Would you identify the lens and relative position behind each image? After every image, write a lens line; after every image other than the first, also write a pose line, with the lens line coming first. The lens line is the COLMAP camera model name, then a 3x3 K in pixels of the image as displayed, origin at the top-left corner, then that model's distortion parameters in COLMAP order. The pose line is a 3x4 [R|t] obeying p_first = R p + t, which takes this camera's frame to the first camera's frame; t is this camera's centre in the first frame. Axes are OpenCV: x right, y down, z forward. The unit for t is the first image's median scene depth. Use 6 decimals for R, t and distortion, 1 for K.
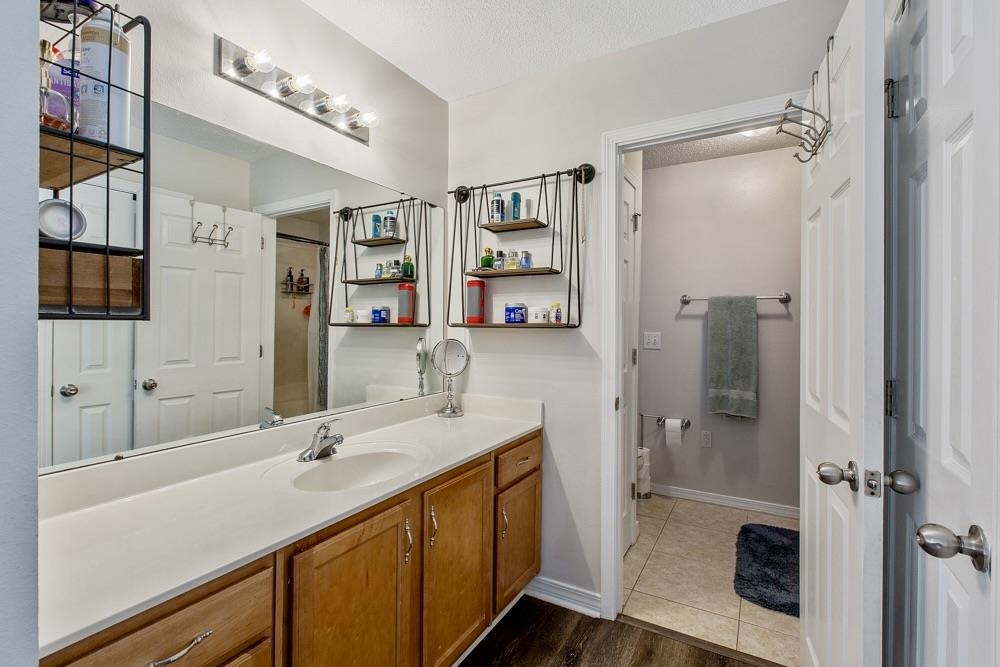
lens RADIAL K [[466.8, 0, 497.9], [0, 466.8, 329.3], [0, 0, 1]] dist [-0.000320, 0.001091]
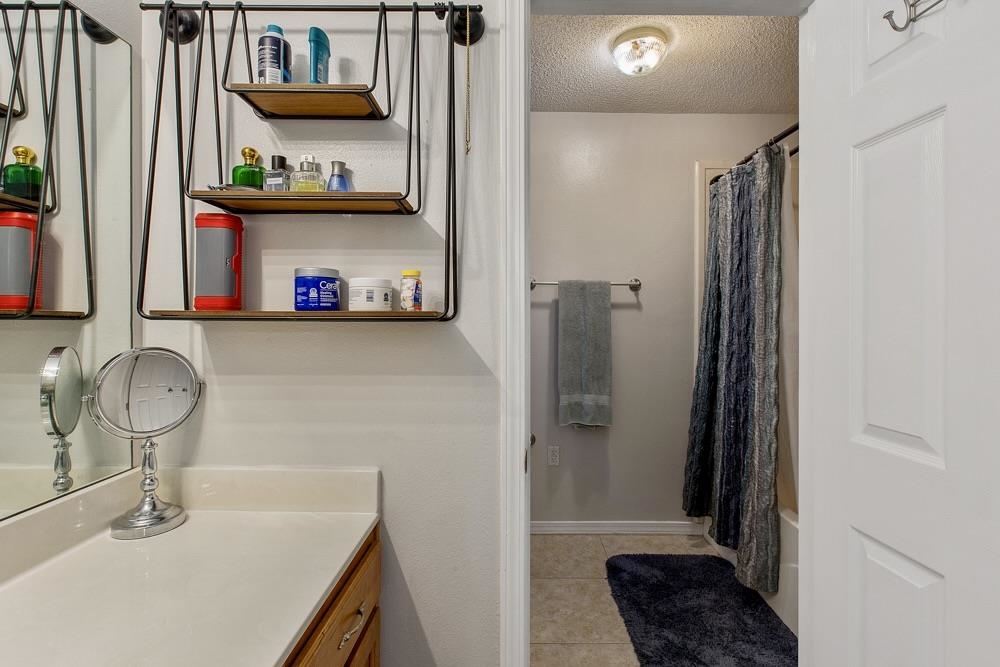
lens RADIAL K [[466.8, 0, 511.8], [0, 466.8, 322.5], [0, 0, 1]] dist [-0.000320, 0.001091]
pose [[0.867596, -0.006406, 0.497228, -0.026733], [0.003874, 0.999974, 0.006123, -0.003485], [-0.497254, -0.003386, 0.867598, 0.470769]]
